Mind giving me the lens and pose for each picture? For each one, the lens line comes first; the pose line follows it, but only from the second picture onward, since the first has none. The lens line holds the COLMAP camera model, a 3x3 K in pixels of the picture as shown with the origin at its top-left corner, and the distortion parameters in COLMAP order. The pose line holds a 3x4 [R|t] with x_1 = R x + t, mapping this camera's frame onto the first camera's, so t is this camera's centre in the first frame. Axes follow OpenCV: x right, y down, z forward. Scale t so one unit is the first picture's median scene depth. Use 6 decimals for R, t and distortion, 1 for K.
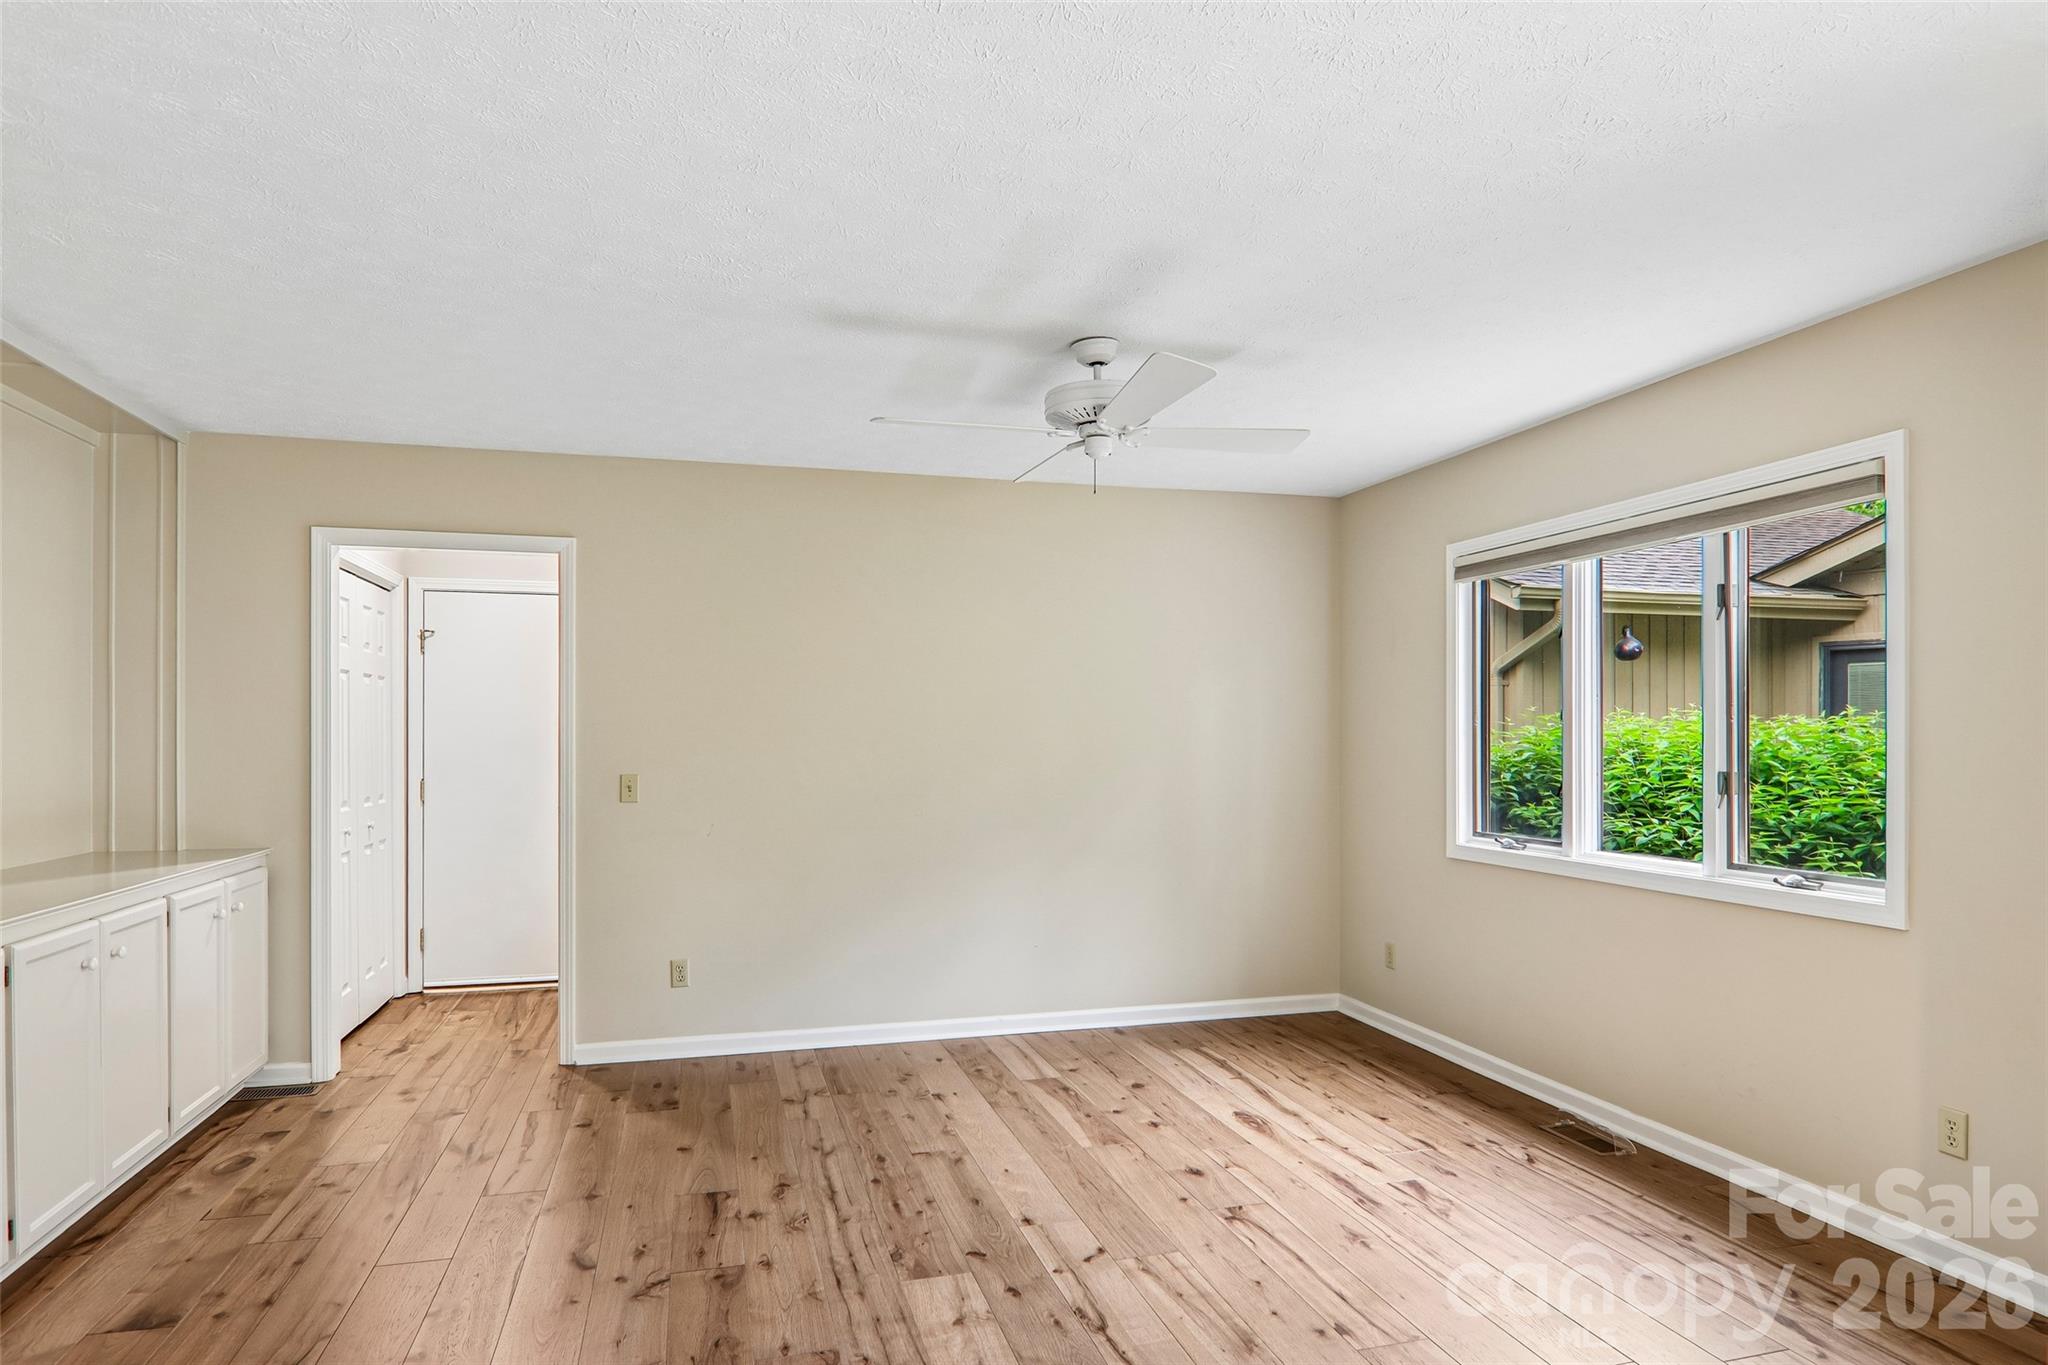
lens RADIAL K [[1176.1, 0, 1027.4], [0, 1176.1, 728.7], [0, 0, 1]] dist [-0.002587, -0.002300]
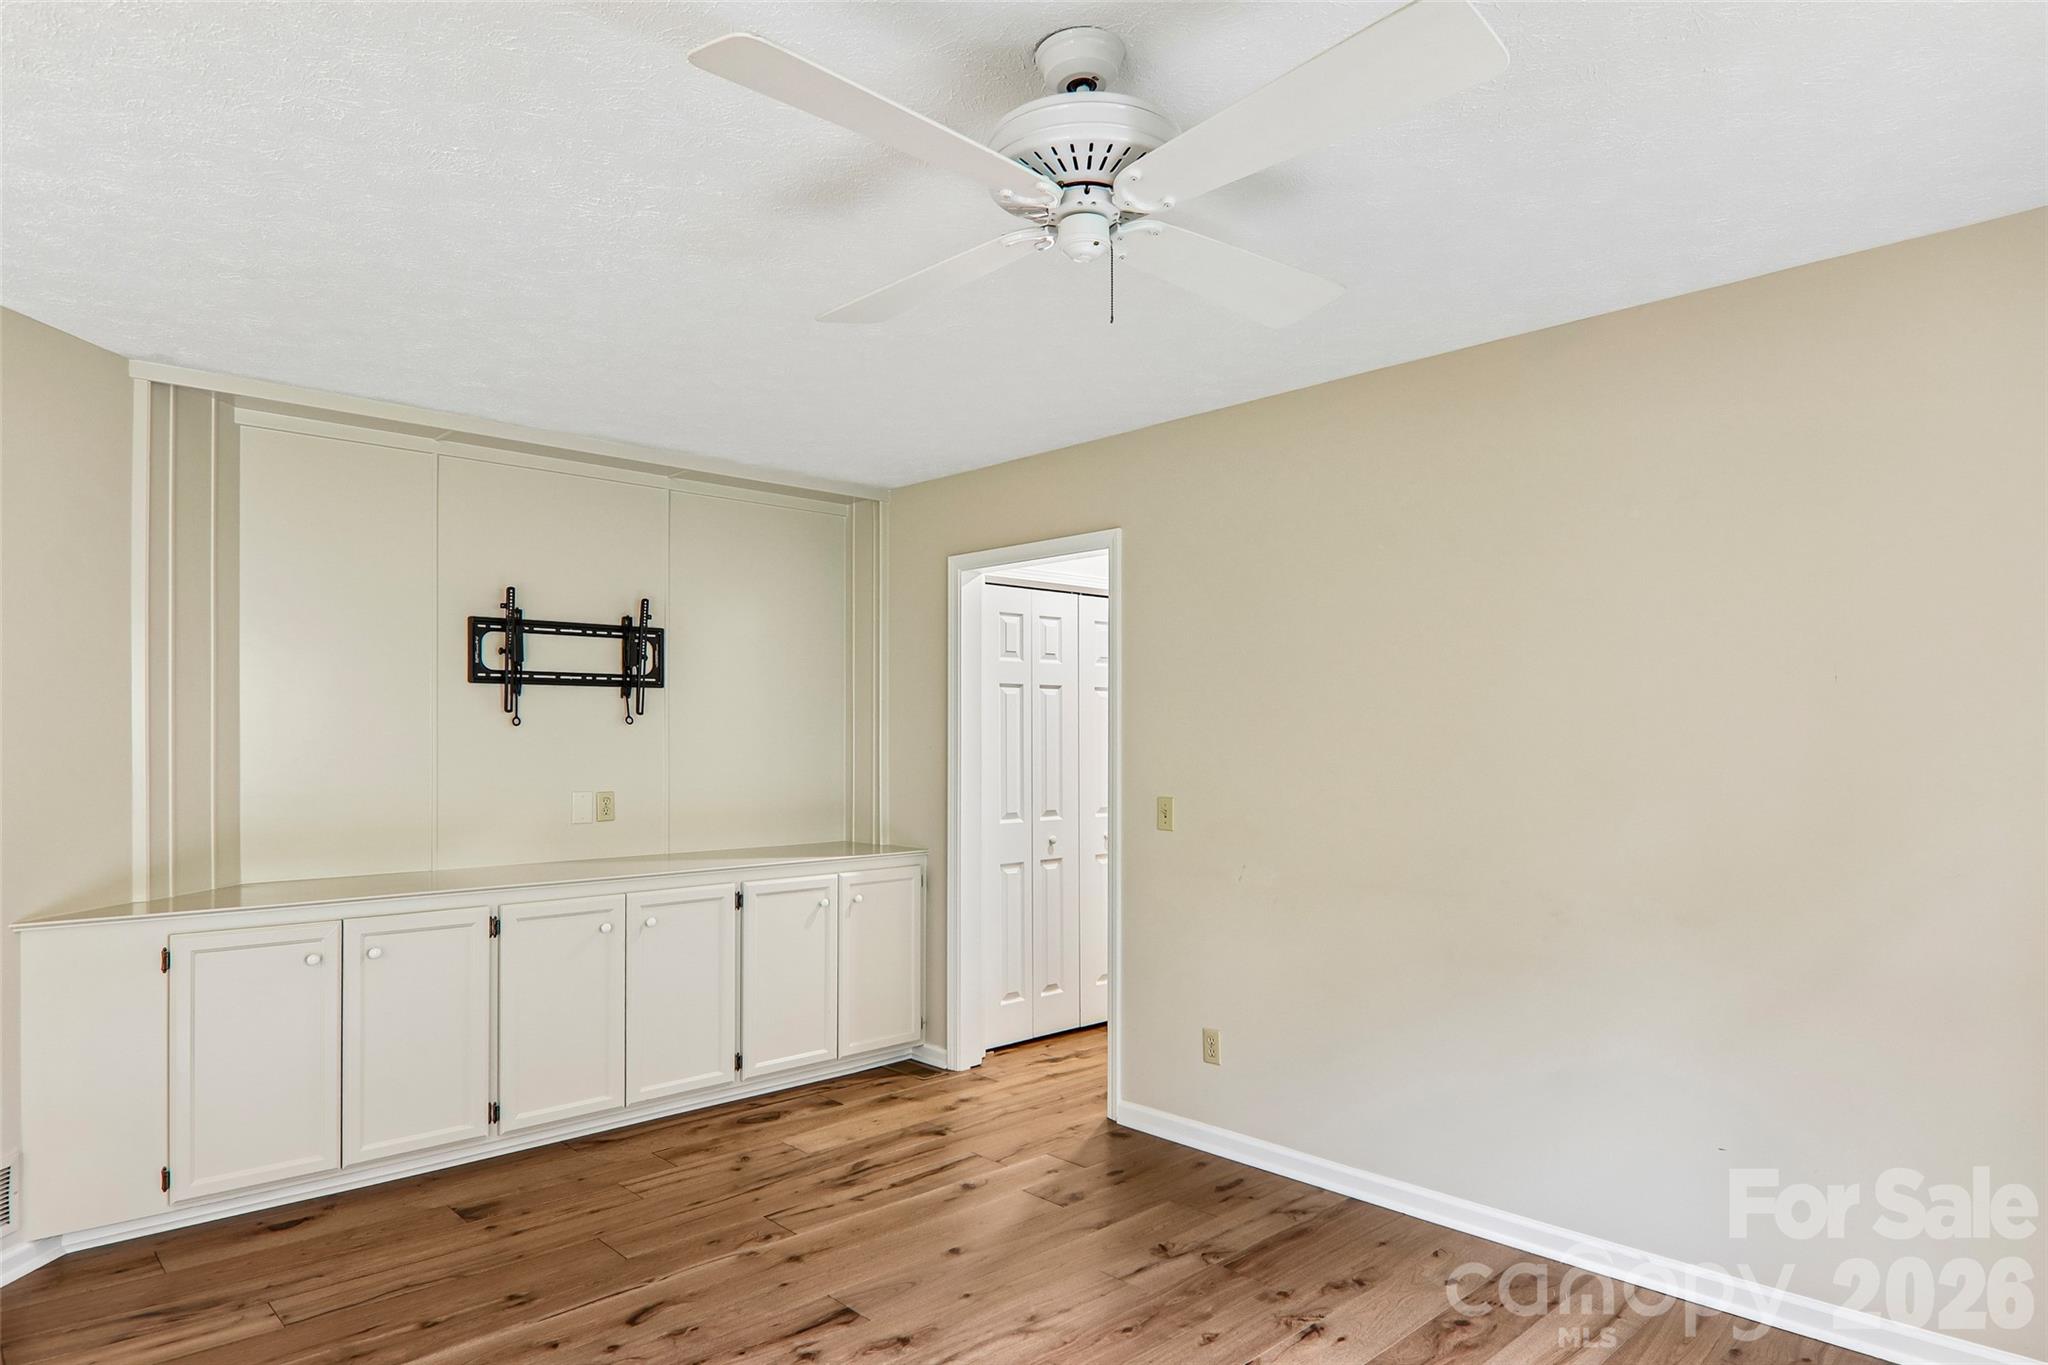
lens RADIAL K [[1206.7, 0, 1019.2], [0, 1206.7, 731.2], [0, 0, 1]] dist [-0.000093, -0.017841]
pose [[0.463541, -0.004216, -0.886066, 0.424948], [0.003818, 0.999989, -0.002761, -0.007291], [0.886067, -0.002103, 0.463552, 0.562974]]
